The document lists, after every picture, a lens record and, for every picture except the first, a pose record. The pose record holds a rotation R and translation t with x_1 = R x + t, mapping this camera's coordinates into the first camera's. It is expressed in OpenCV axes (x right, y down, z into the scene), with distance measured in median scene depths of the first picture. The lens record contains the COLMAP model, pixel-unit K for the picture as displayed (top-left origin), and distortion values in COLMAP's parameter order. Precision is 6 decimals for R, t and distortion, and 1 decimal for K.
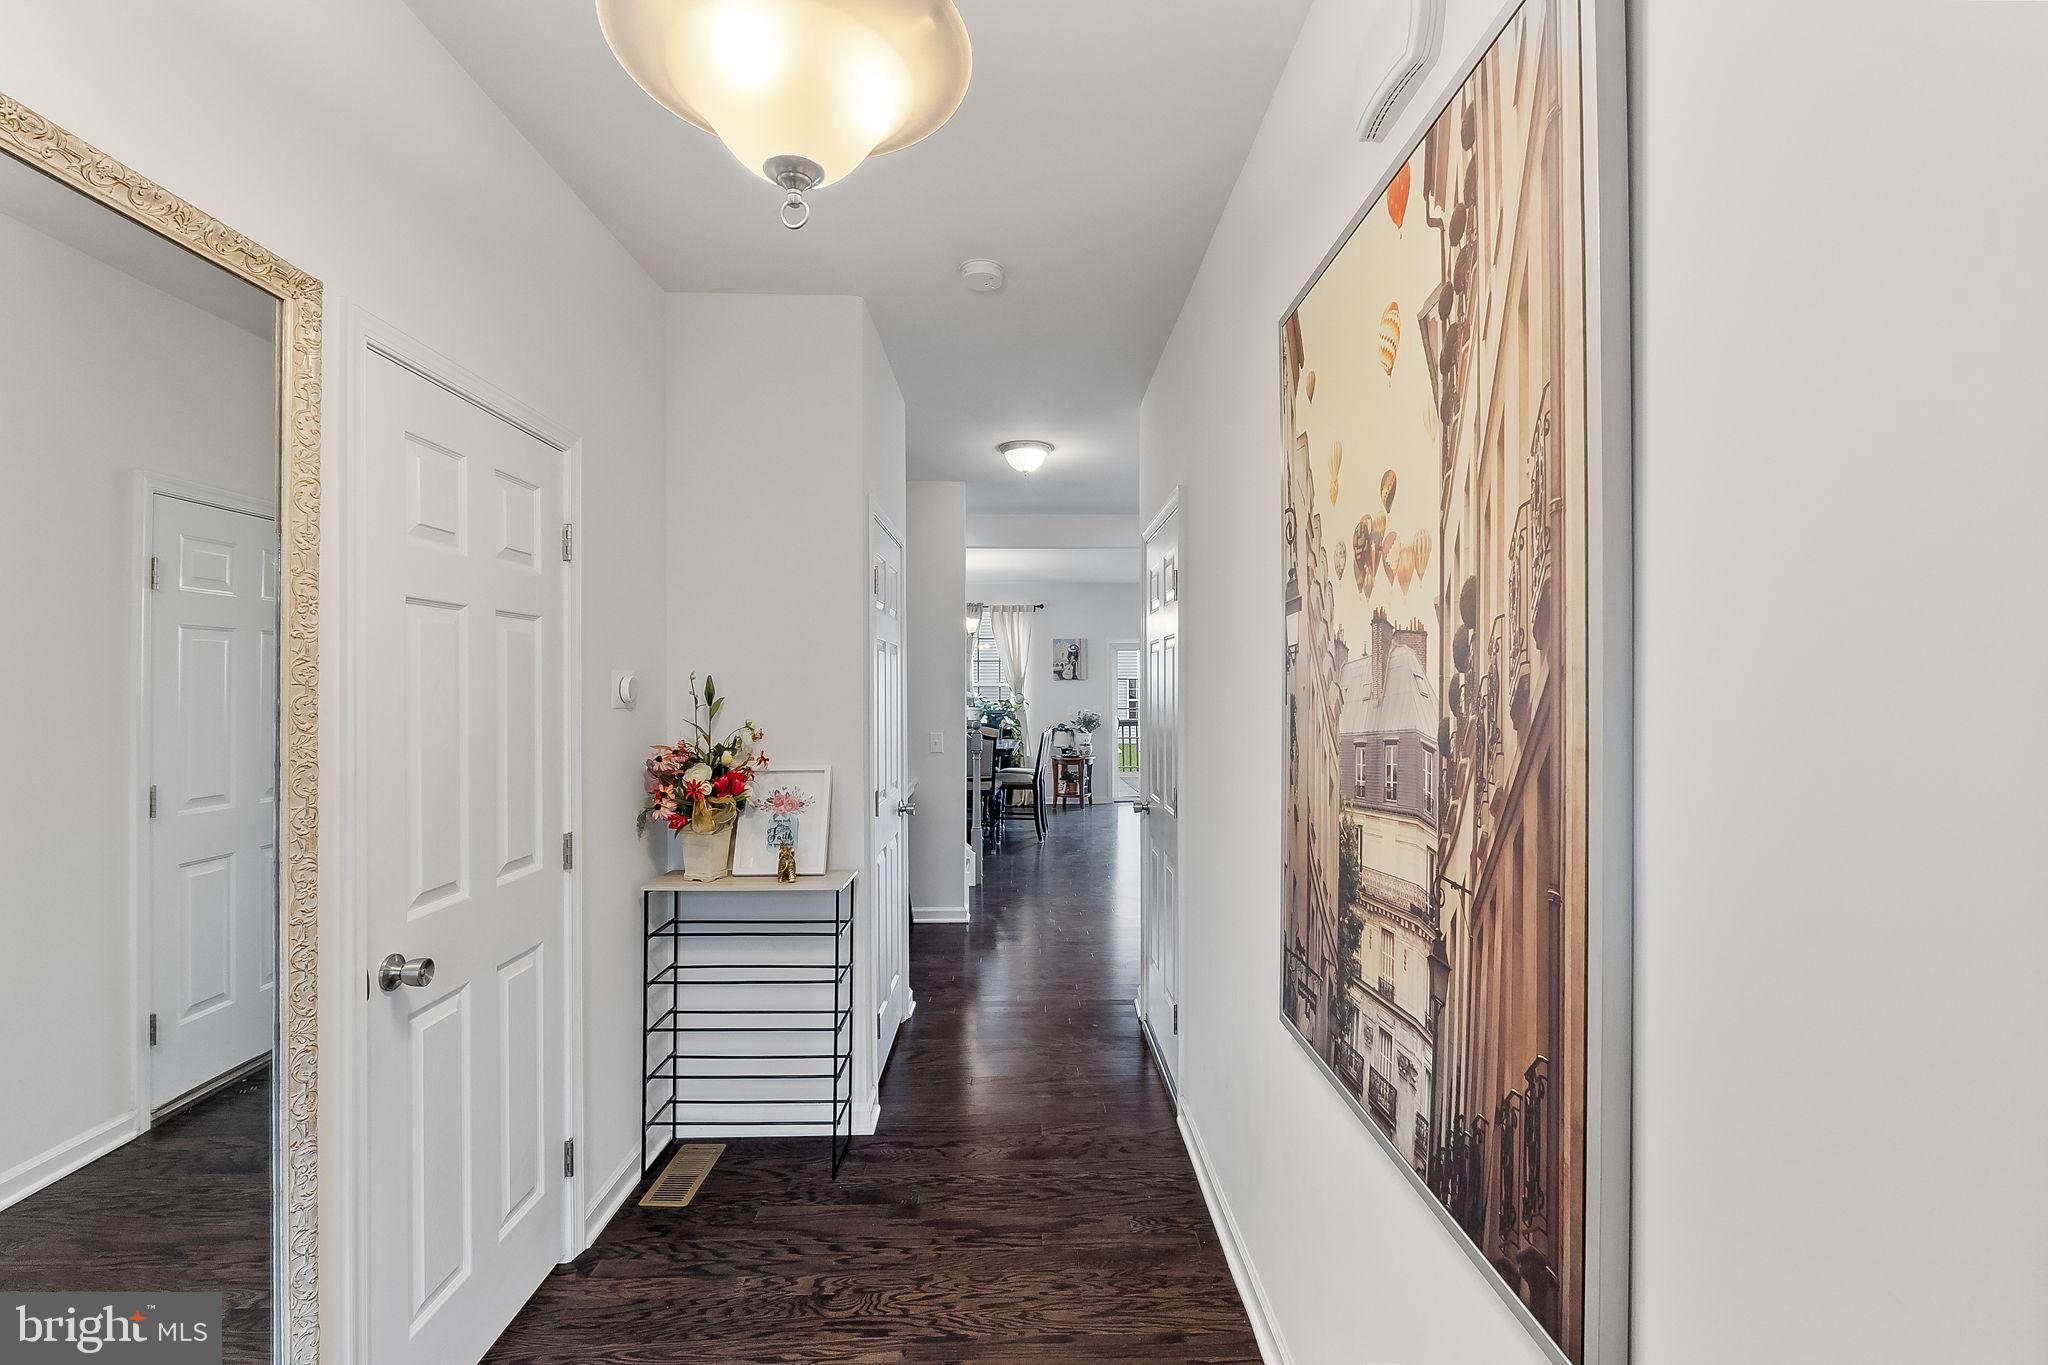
lens RADIAL K [[918.0, 0, 1025.0], [0, 918.0, 690.0], [0, 0, 1]] dist [-0.007715, 0.001828]
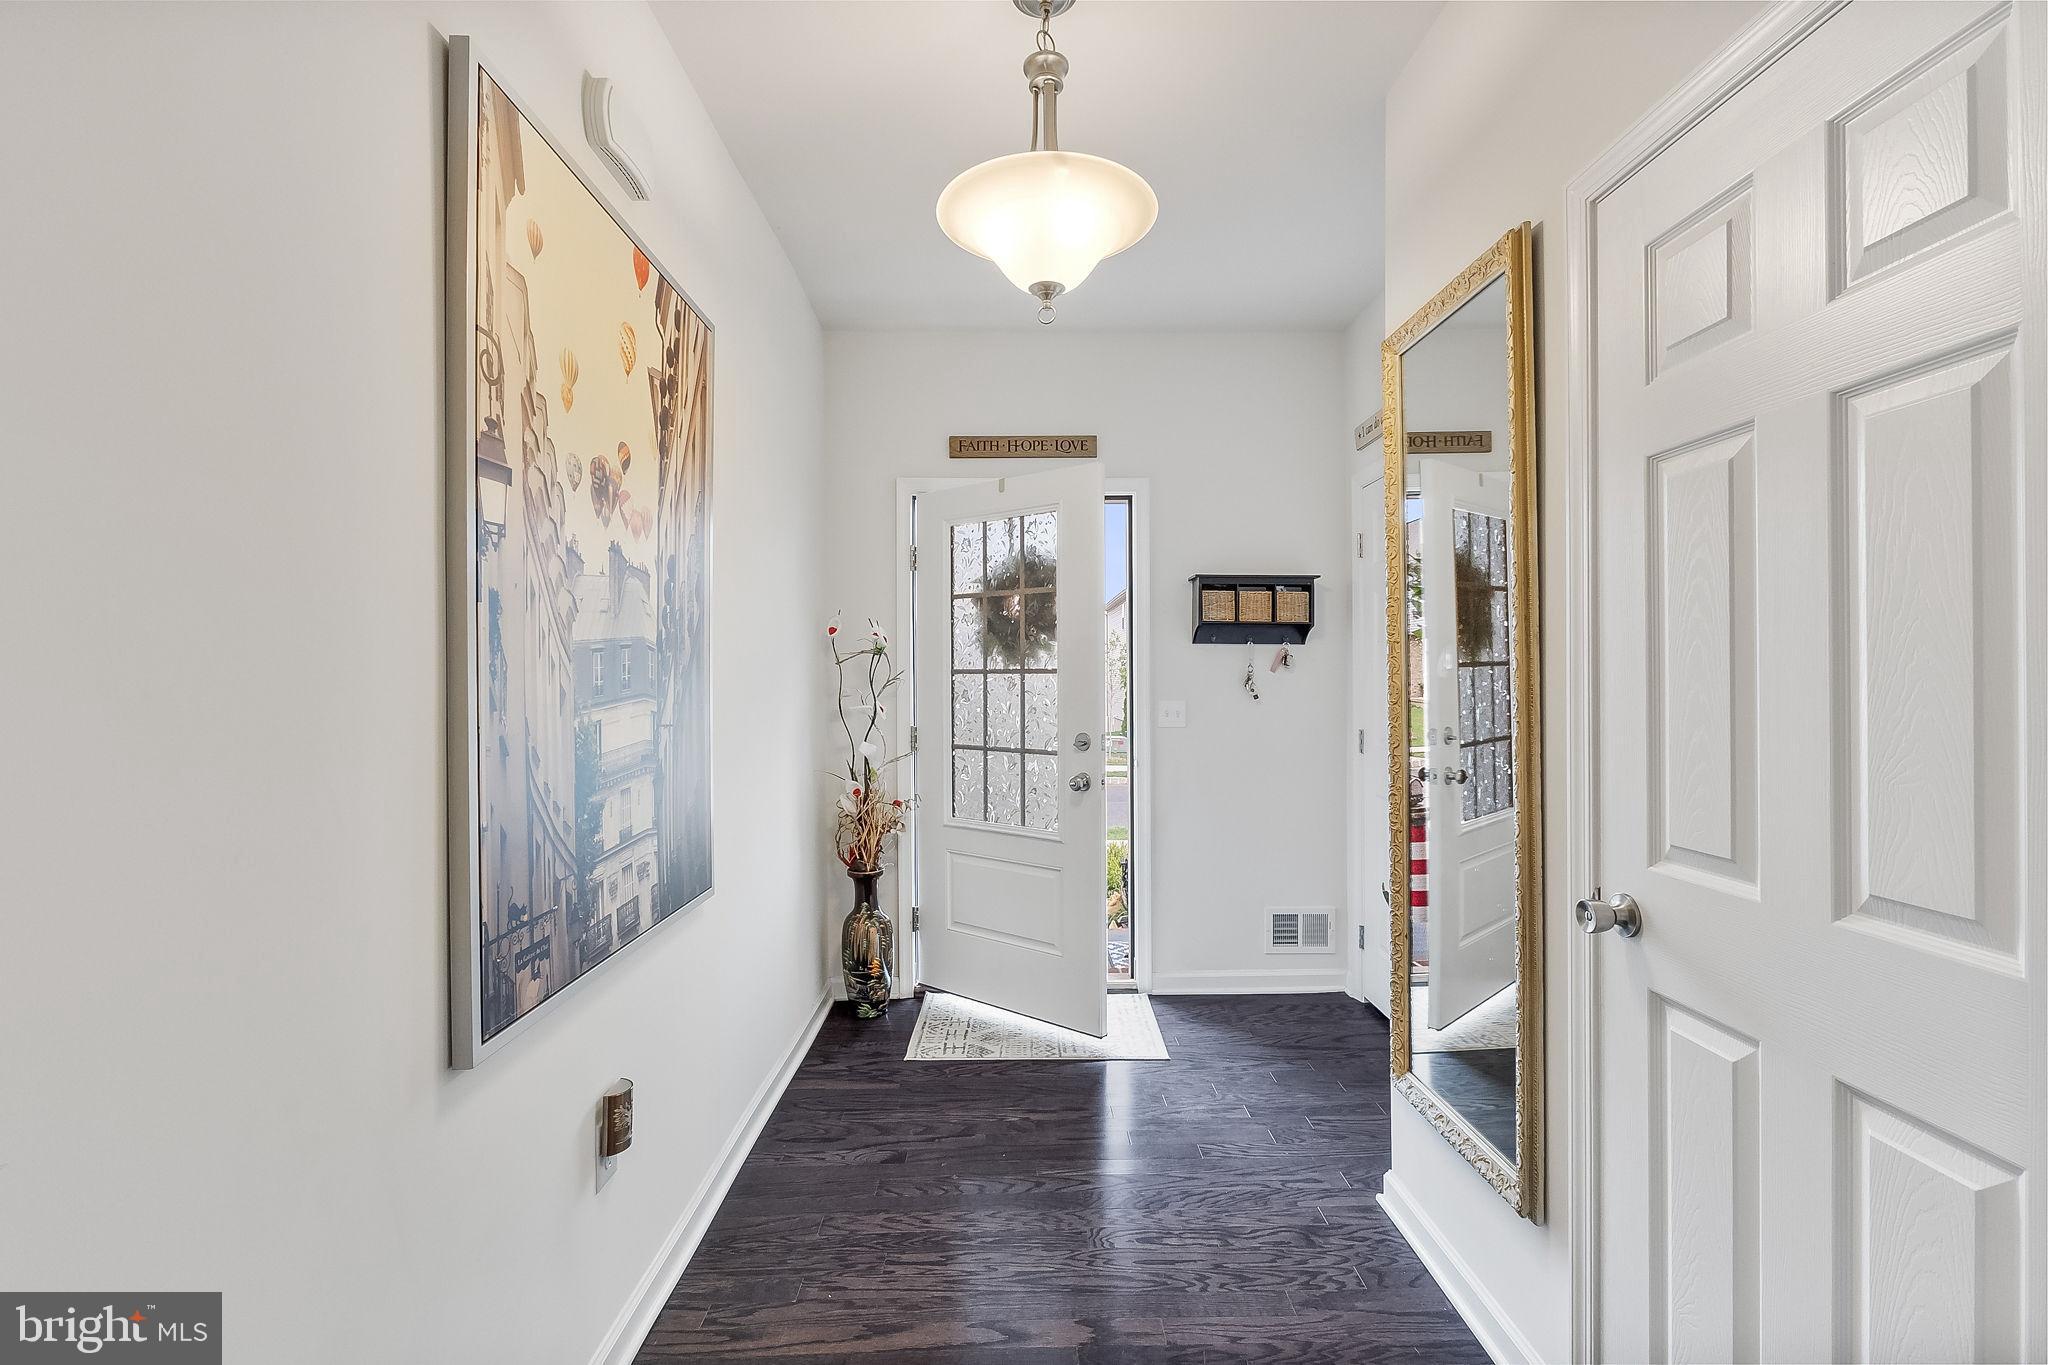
lens RADIAL K [[918.0, 0, 1020.7], [0, 918.0, 675.9], [0, 0, 1]] dist [-0.007715, 0.001828]
pose [[-0.999919, 0.011339, 0.005762, -0.182707], [0.011337, 0.999936, -0.000478, 0.106212], [-0.005767, -0.000412, -0.999983, 2.309218]]
